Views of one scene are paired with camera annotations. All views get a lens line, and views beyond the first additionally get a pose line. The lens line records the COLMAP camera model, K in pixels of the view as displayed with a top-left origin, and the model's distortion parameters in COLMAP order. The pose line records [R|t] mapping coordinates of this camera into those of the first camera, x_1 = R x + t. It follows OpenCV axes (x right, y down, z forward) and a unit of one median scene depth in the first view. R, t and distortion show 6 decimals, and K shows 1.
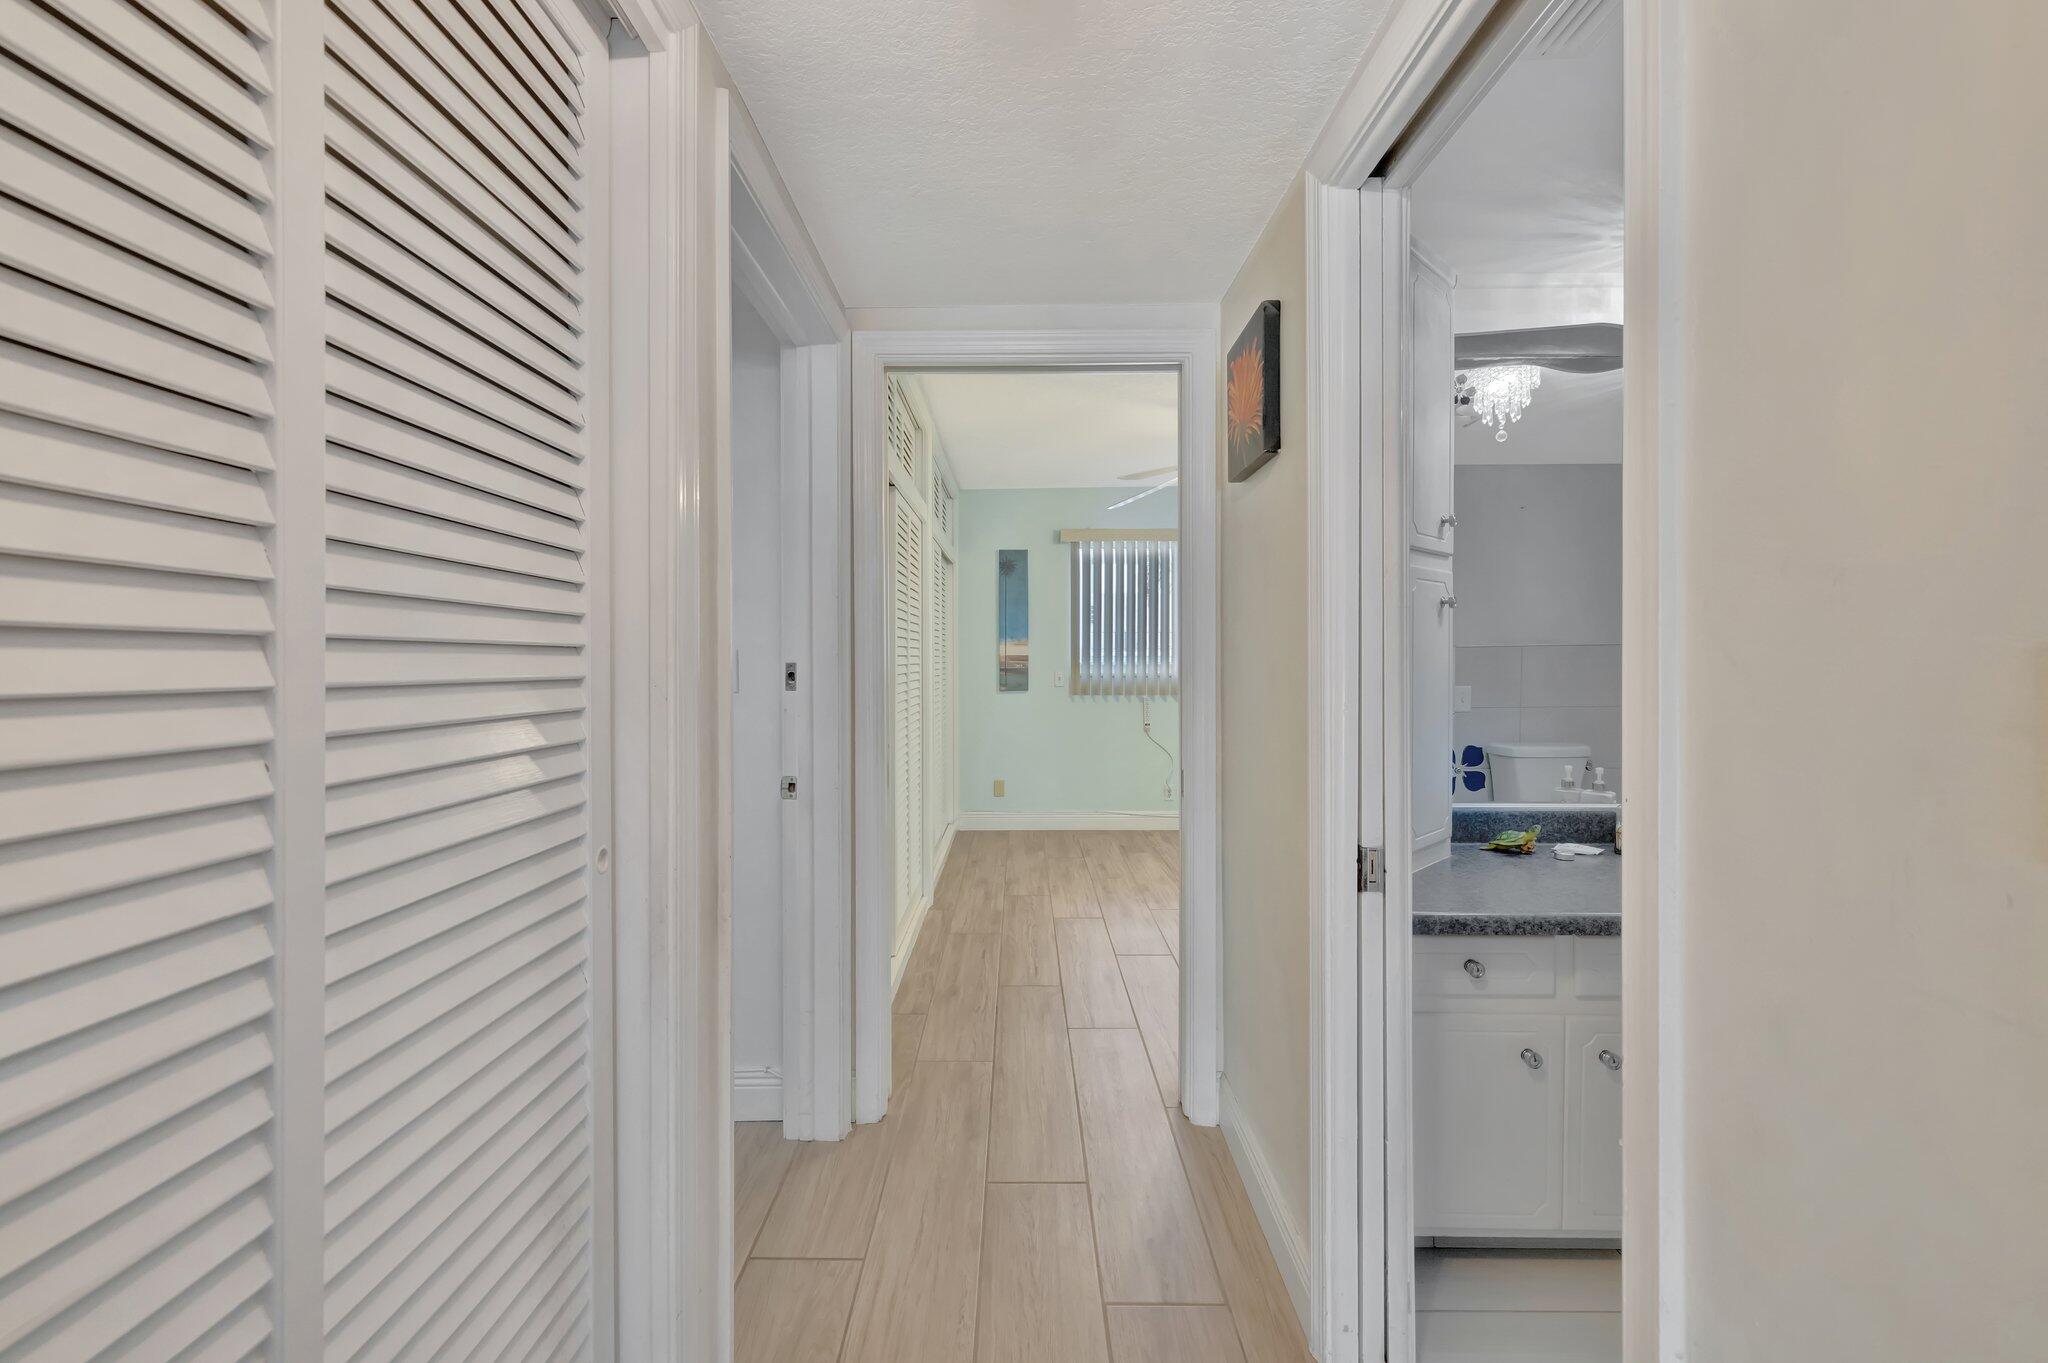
lens RADIAL K [[879.7, 0, 1021.6], [0, 879.7, 666.6], [0, 0, 1]] dist [-0.002973, -0.000180]
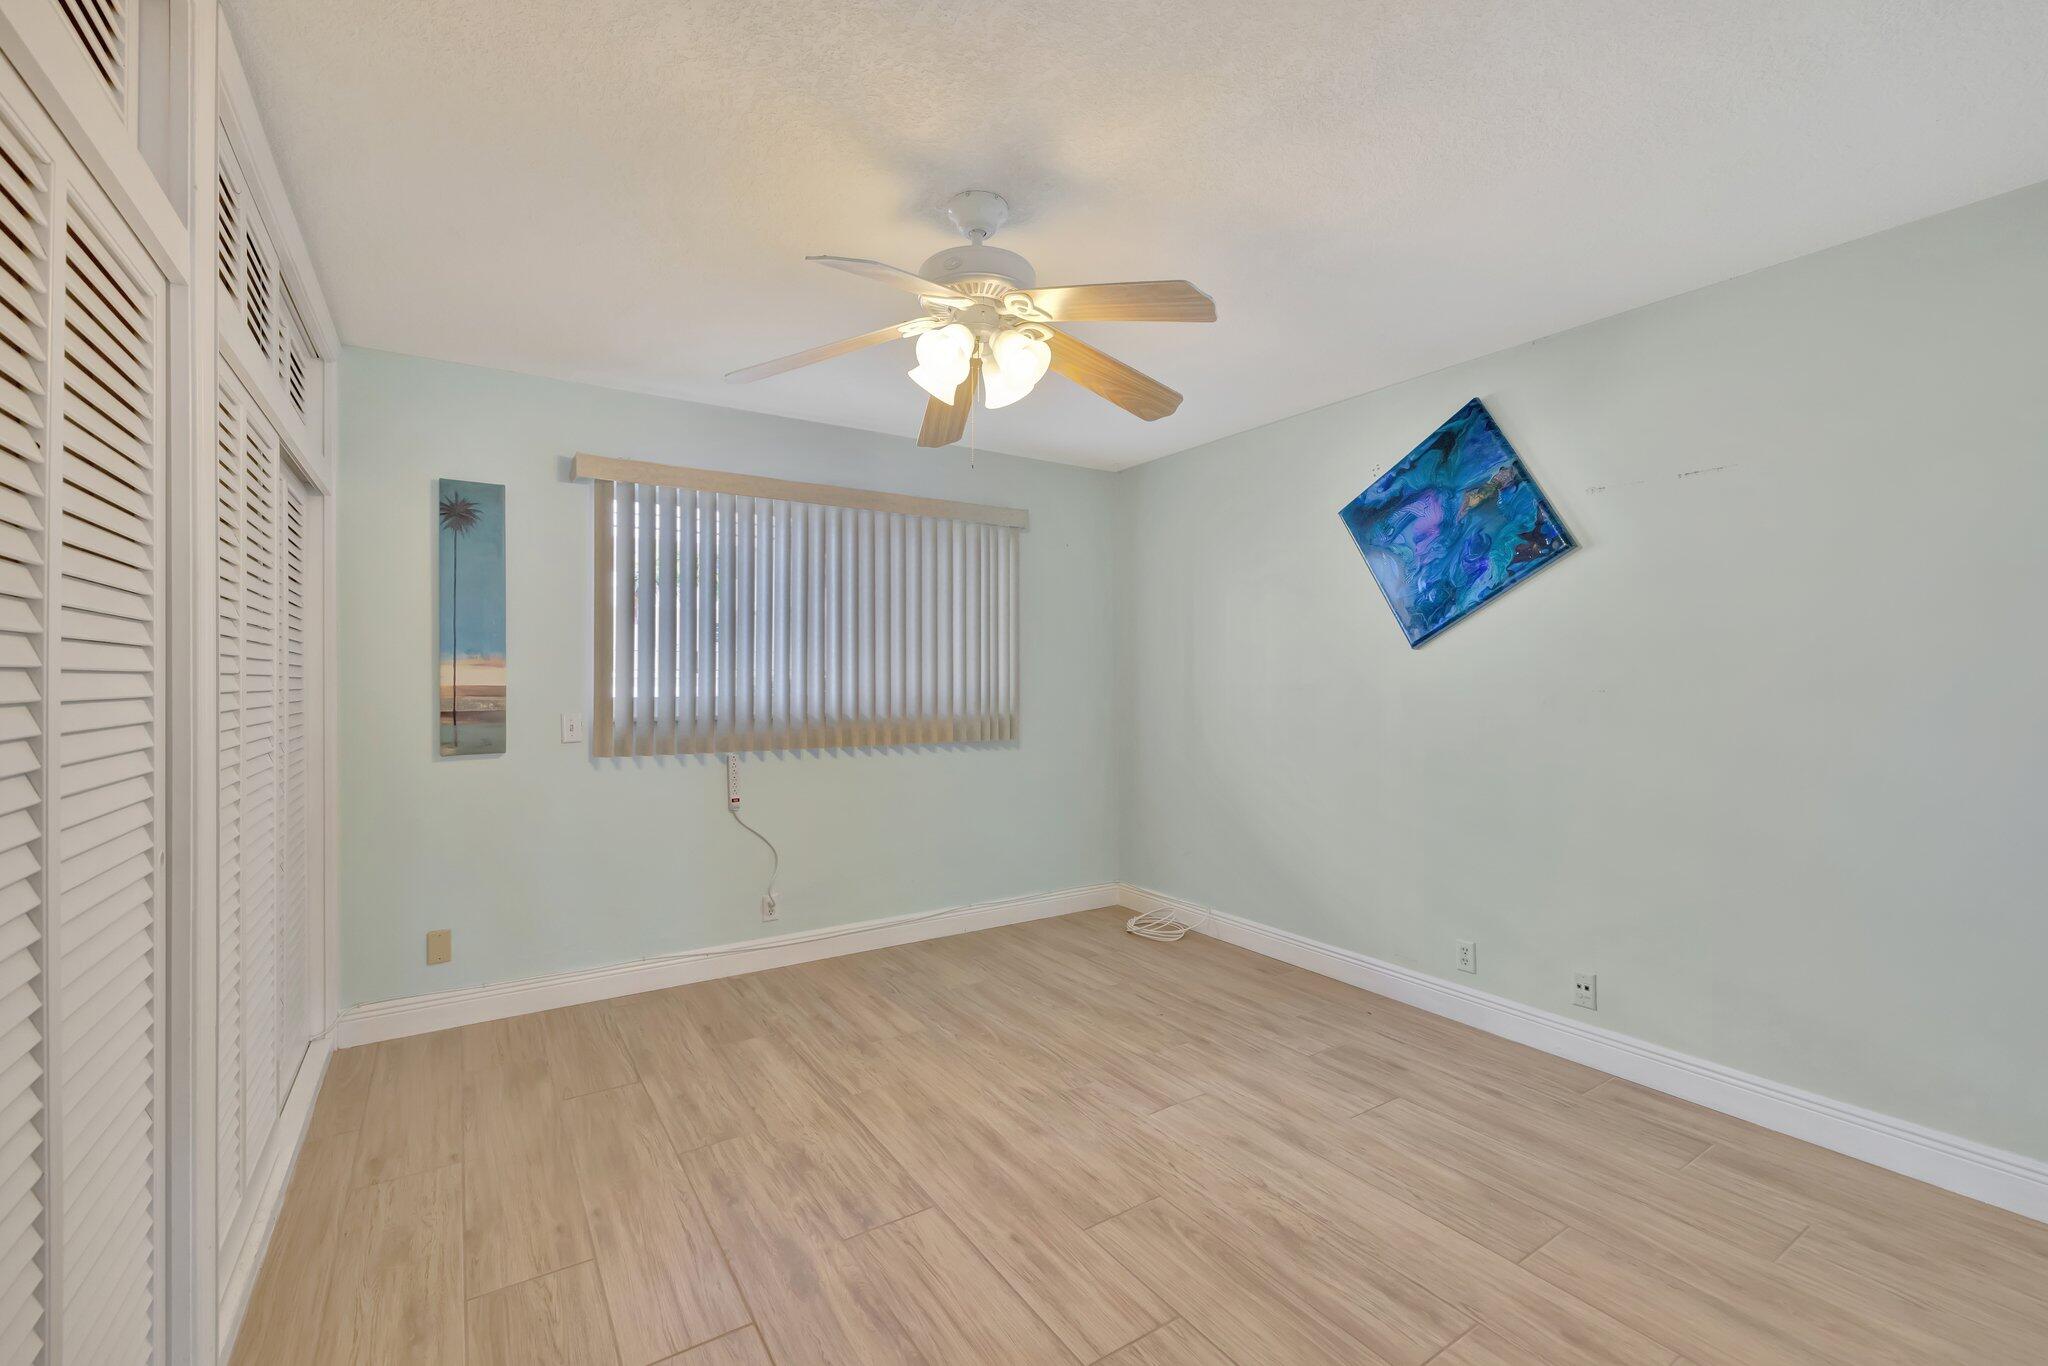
lens RADIAL K [[879.7, 0, 1026.6], [0, 879.7, 674.5], [0, 0, 1]] dist [-0.002973, -0.000180]
pose [[0.839676, 0.000293, 0.543088, -0.016305], [0.011221, 0.999777, -0.017888, -0.006820], [-0.542972, 0.021114, 0.839485, 0.388249]]
